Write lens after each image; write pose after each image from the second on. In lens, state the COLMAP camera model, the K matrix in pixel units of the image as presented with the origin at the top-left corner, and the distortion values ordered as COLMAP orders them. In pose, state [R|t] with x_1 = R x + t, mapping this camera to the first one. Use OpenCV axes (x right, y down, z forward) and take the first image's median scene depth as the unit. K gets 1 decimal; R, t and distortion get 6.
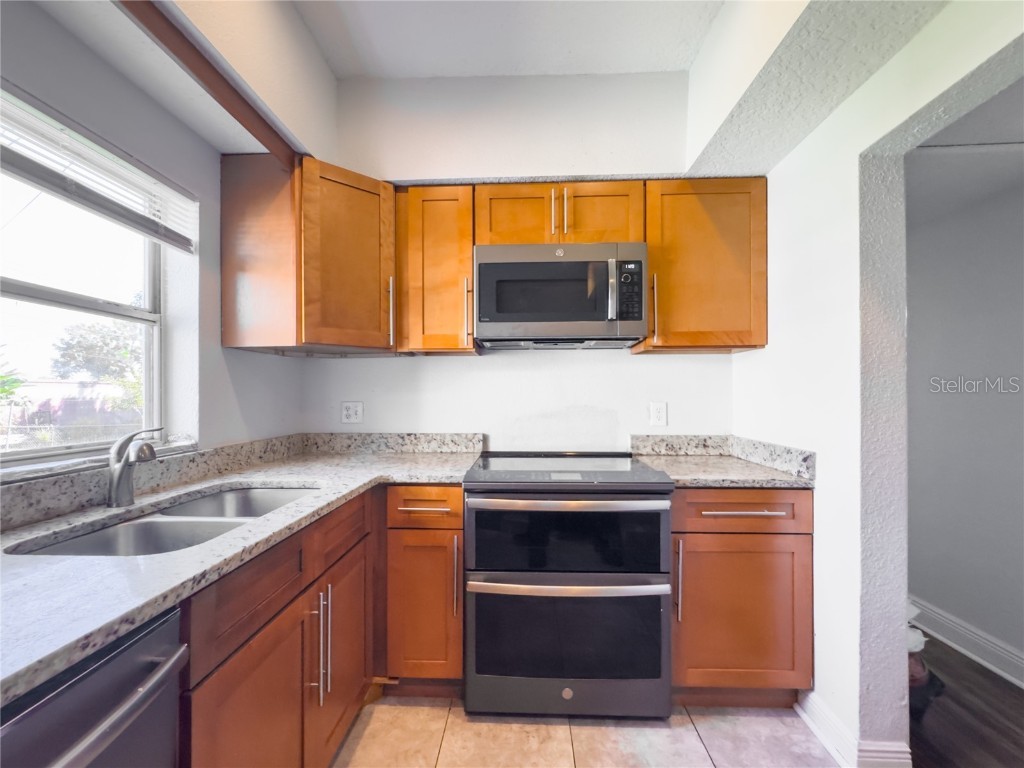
lens RADIAL K [[441.5, 0, 509.7], [0, 441.5, 391.1], [0, 0, 1]] dist [-0.002336, 0.000298]
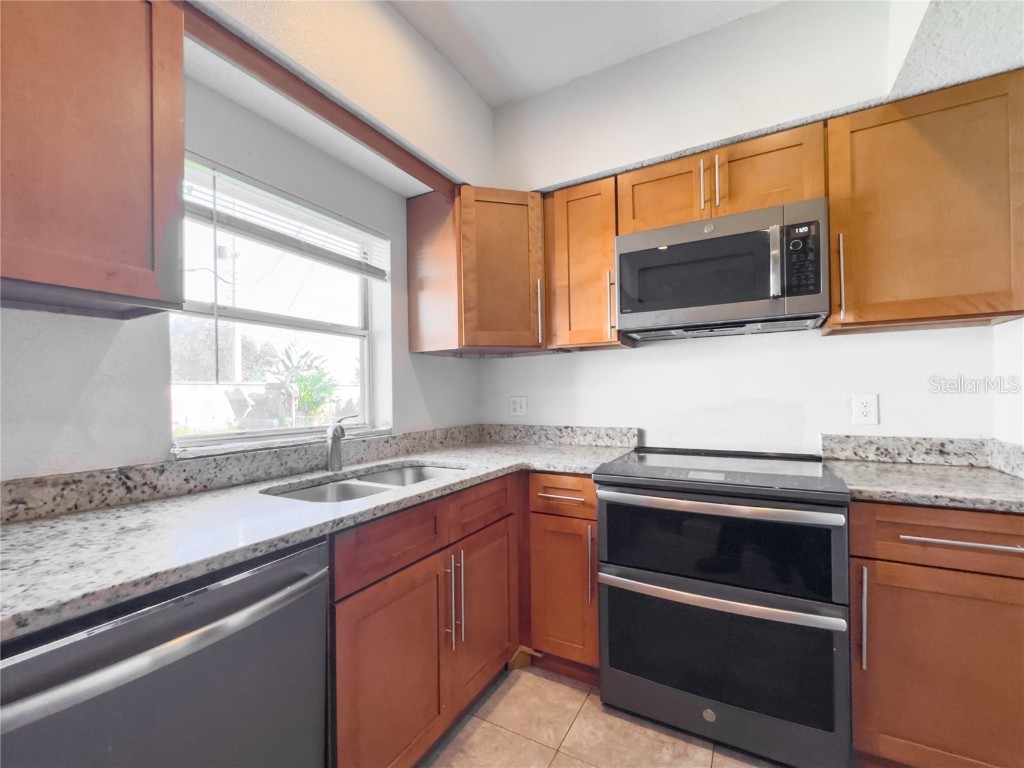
lens RADIAL K [[441.5, 0, 509.7], [0, 441.5, 391.1], [0, 0, 1]] dist [-0.002336, 0.000298]
pose [[0.890444, -0.012678, -0.454916, 0.170282], [0.015399, 0.999879, 0.002276, 0.010487], [0.454832, -0.009032, 0.890532, 0.011376]]
